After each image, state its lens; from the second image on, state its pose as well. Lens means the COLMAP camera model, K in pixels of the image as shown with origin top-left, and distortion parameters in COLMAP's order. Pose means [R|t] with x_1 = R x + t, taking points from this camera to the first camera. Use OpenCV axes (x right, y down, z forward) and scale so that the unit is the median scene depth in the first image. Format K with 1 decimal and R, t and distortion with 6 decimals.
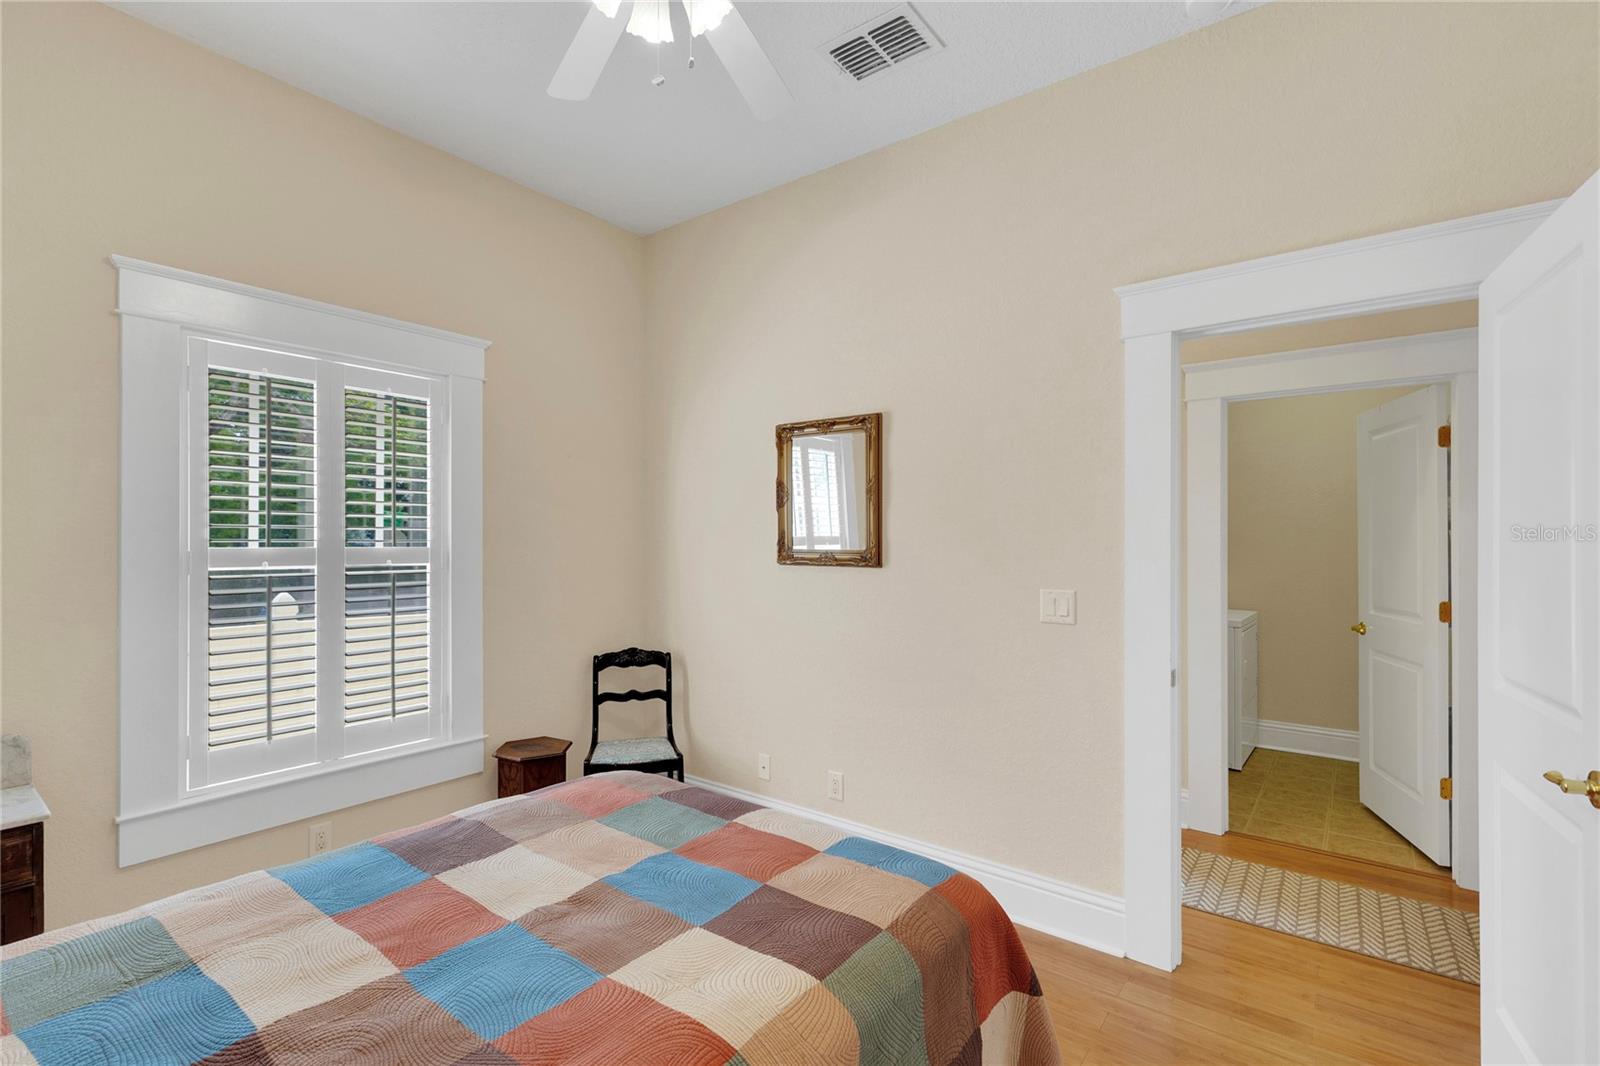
lens RADIAL K [[739.4, 0, 800.9], [0, 739.4, 538.0], [0, 0, 1]] dist [0.012237, -0.000071]
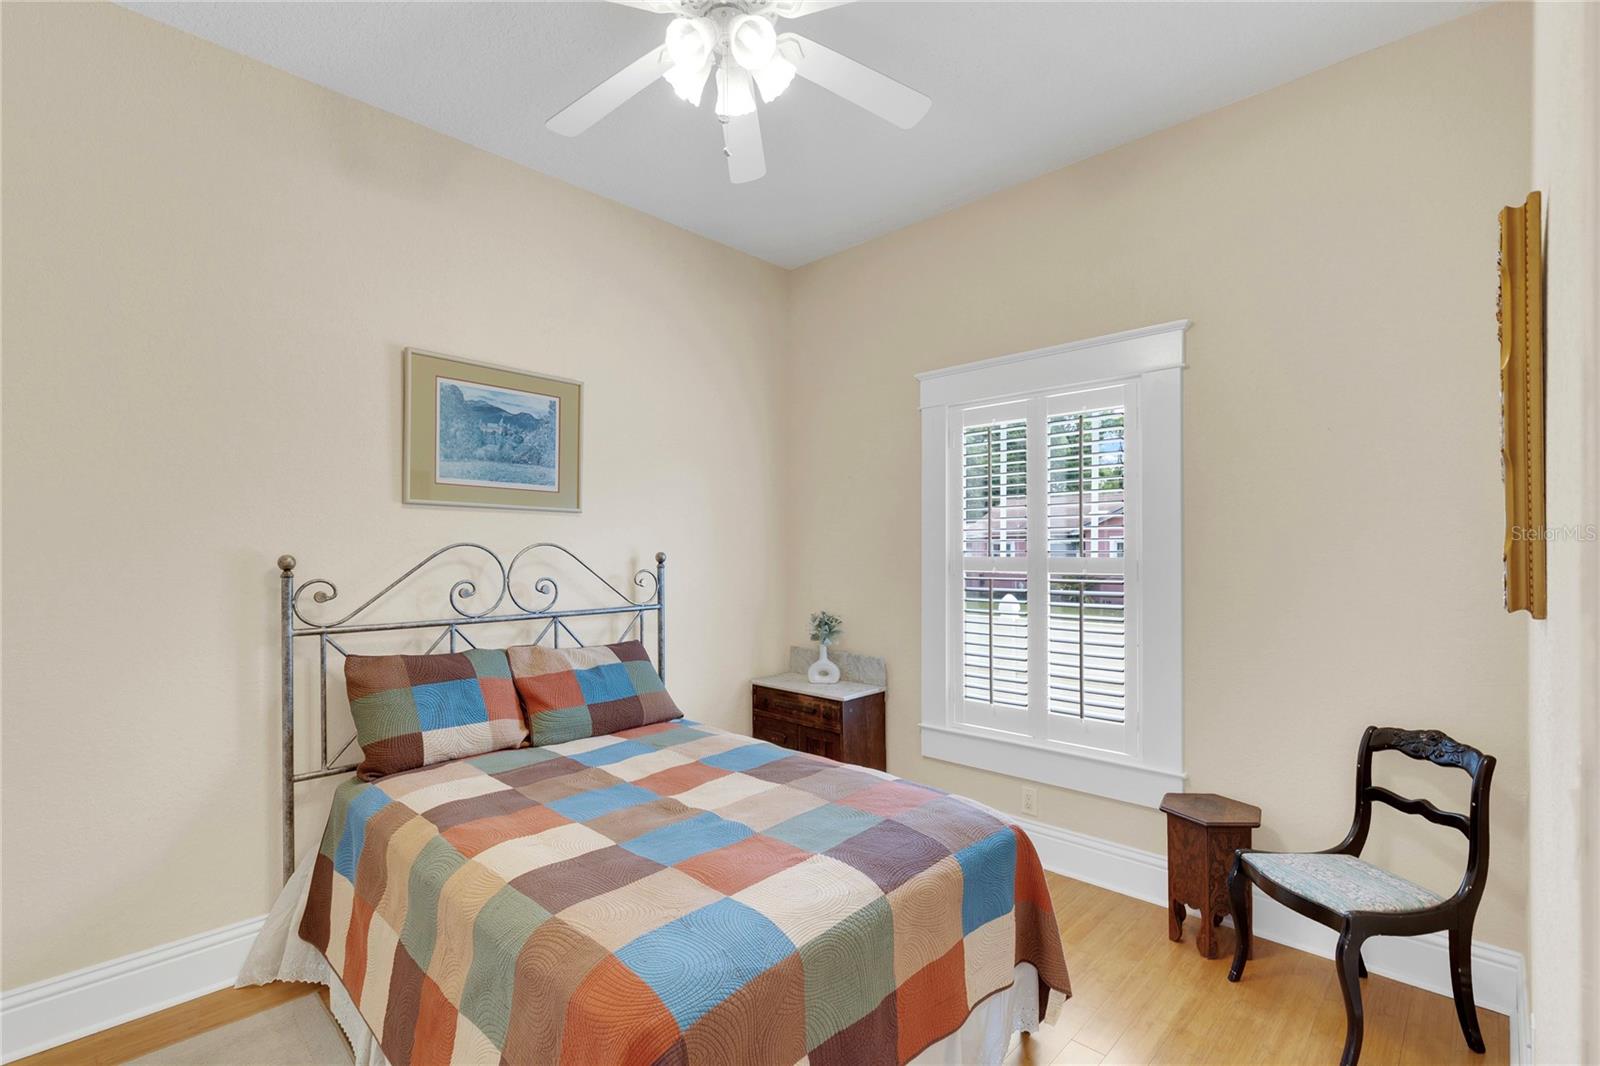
lens RADIAL K [[739.4, 0, 790.1], [0, 739.4, 561.9], [0, 0, 1]] dist [0.012237, -0.000071]
pose [[-0.131121, 0.009471, -0.991321, 0.591788], [0.005746, 0.999945, 0.008794, 0.007451], [0.991350, -0.004543, -0.131168, 0.782590]]
